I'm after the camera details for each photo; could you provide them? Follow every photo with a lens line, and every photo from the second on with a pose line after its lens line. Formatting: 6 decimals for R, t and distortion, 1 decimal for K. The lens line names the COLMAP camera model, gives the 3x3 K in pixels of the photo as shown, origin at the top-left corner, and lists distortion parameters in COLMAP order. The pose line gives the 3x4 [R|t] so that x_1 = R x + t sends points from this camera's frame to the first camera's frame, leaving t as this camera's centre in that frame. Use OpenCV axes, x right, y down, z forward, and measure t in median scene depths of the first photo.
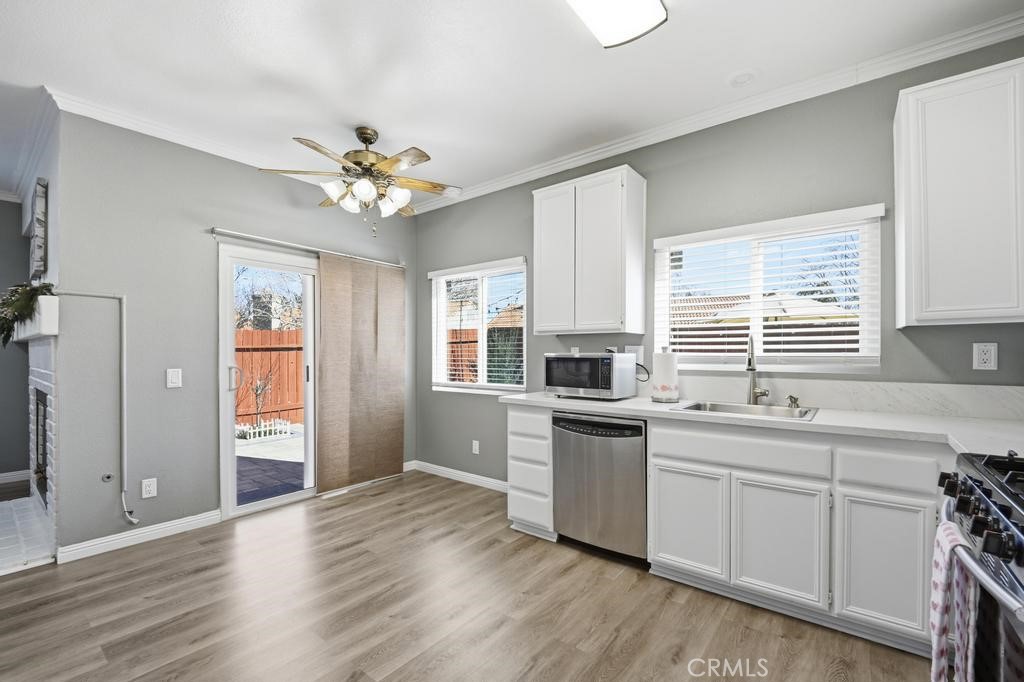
lens RADIAL K [[441.3, 0, 500.1], [0, 441.3, 348.2], [0, 0, 1]] dist [0.041391, -0.000034]
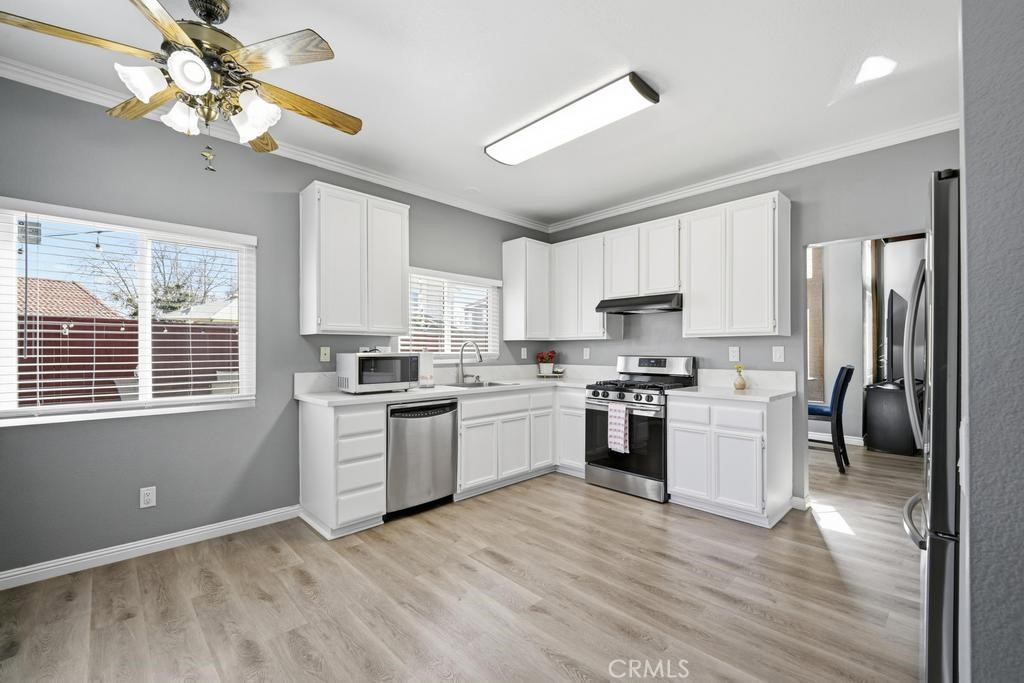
lens RADIAL K [[428.7, 0, 514.3], [0, 428.7, 353.5], [0, 0, 1]] dist [0.000149, 0.000008]
pose [[0.126261, 0.001996, 0.991995, -0.896560], [-0.000620, 0.999998, -0.001934, 0.016840], [-0.991997, -0.000371, 0.126262, 0.550259]]
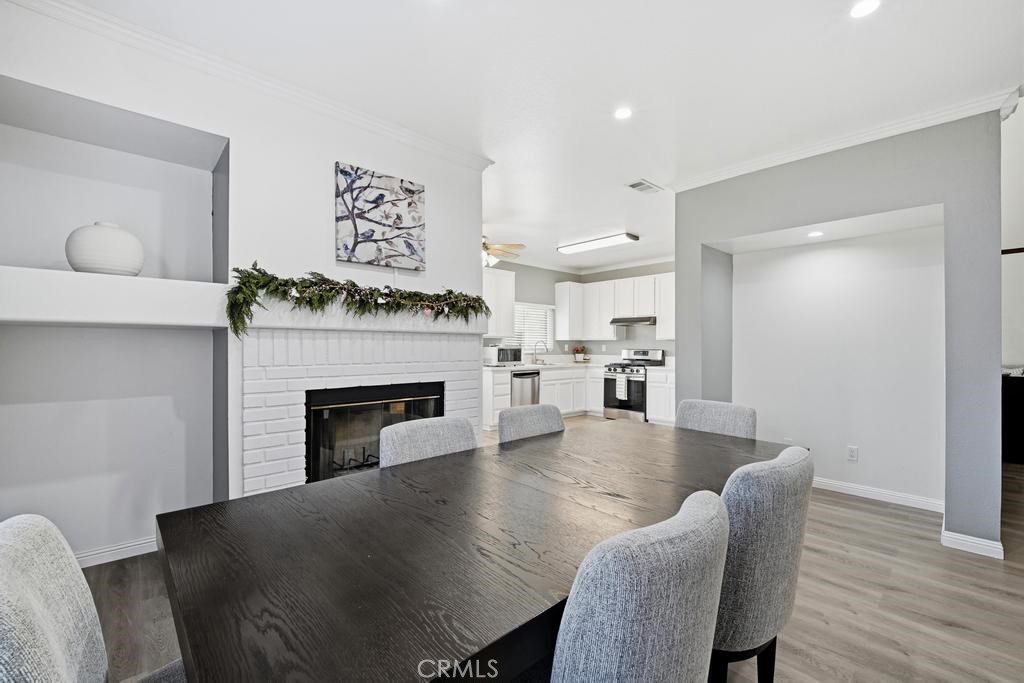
lens RADIAL K [[441.3, 0, 500.1], [0, 441.3, 348.7], [0, 0, 1]] dist [0.041391, -0.000034]
pose [[0.175675, 0.001064, 0.984448, -2.184317], [-0.005968, 0.999982, -0.000016, 0.022414], [-0.984430, -0.005873, 0.175678, 0.643770]]
